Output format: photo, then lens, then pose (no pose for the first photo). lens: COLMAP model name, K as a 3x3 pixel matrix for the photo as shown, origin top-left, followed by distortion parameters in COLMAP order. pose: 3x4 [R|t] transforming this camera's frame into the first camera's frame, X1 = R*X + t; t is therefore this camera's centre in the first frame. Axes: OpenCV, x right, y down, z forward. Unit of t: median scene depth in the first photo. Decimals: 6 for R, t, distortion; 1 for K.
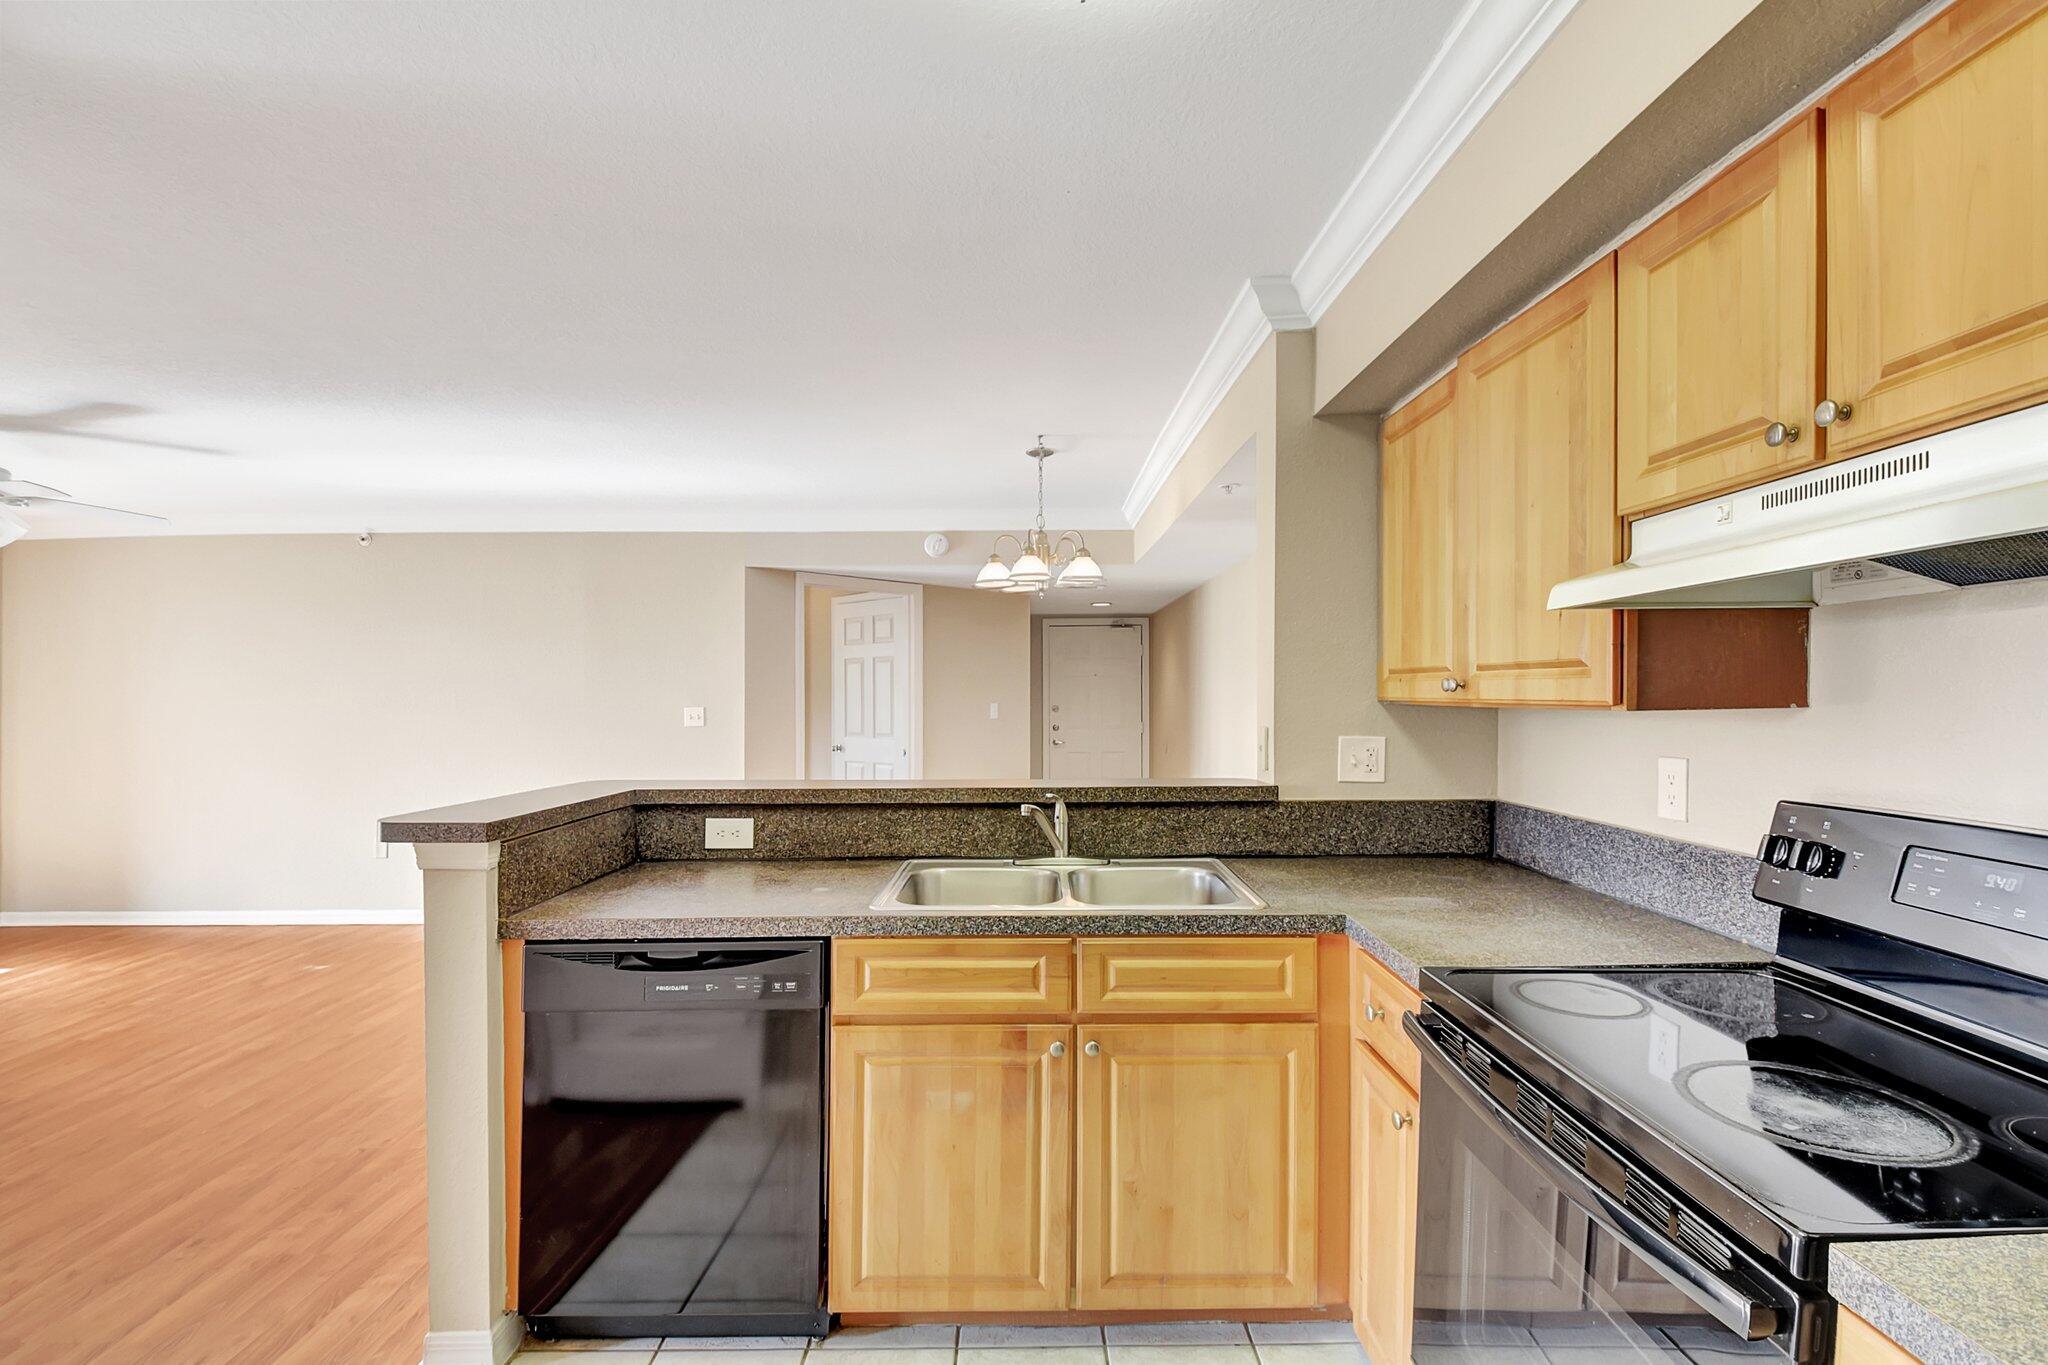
lens RADIAL K [[943.1, 0, 1029.4], [0, 943.1, 686.7], [0, 0, 1]] dist [0.030298, -0.023902]
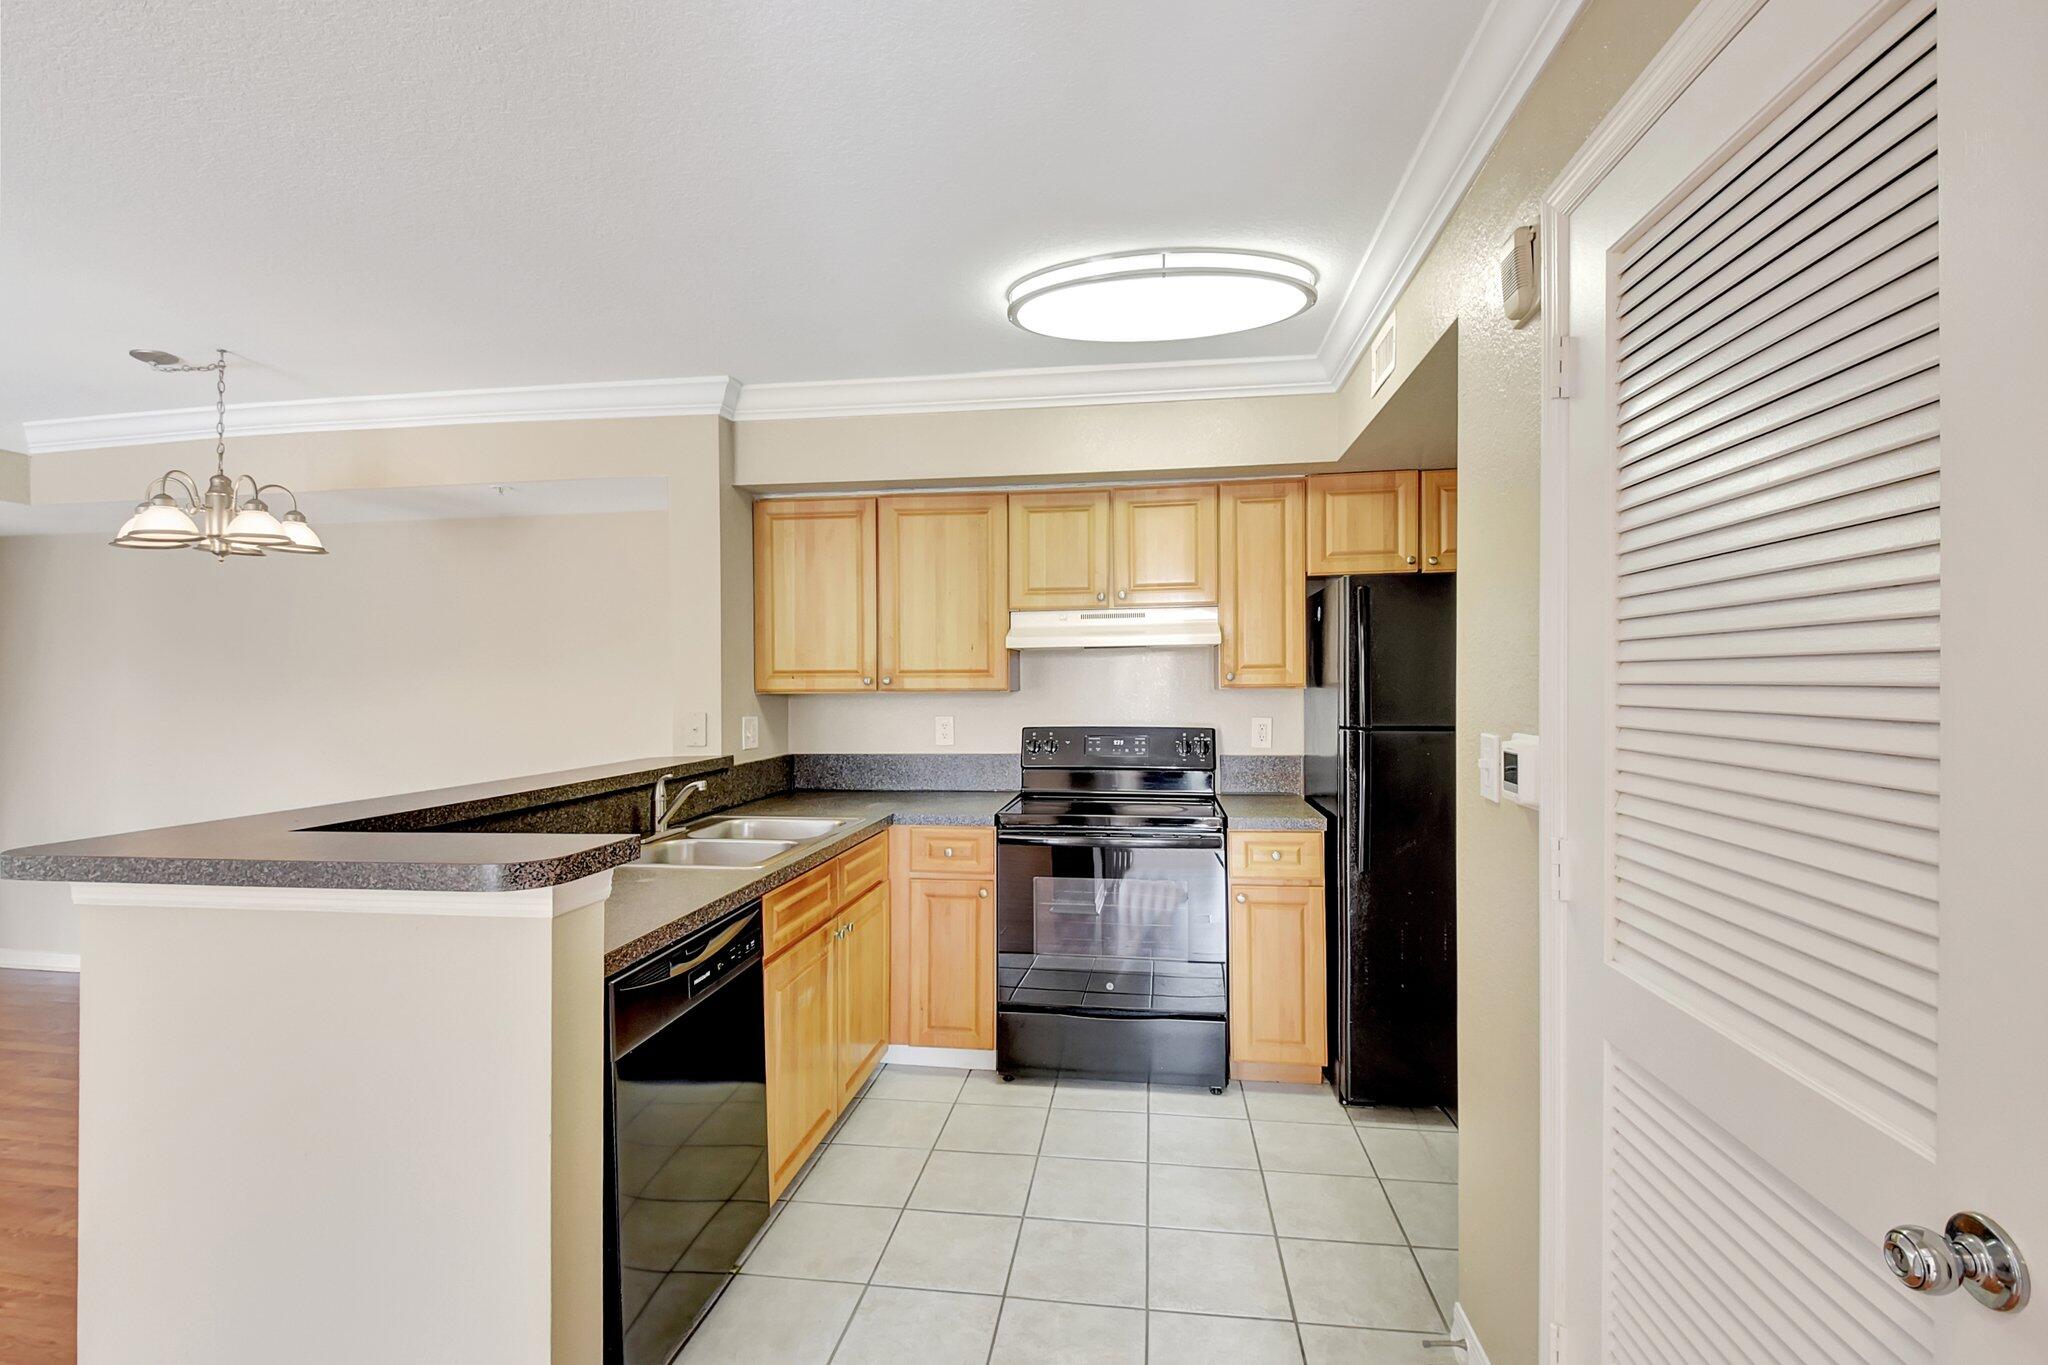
lens RADIAL K [[937.3, 0, 1017.0], [0, 937.3, 674.5], [0, 0, 1]] dist [-0.003711, -0.015730]
pose [[0.120349, 0.012476, 0.992653, -1.036208], [0.001383, 0.999918, -0.012735, 0.007135], [-0.992731, 0.002905, 0.120322, 0.441653]]
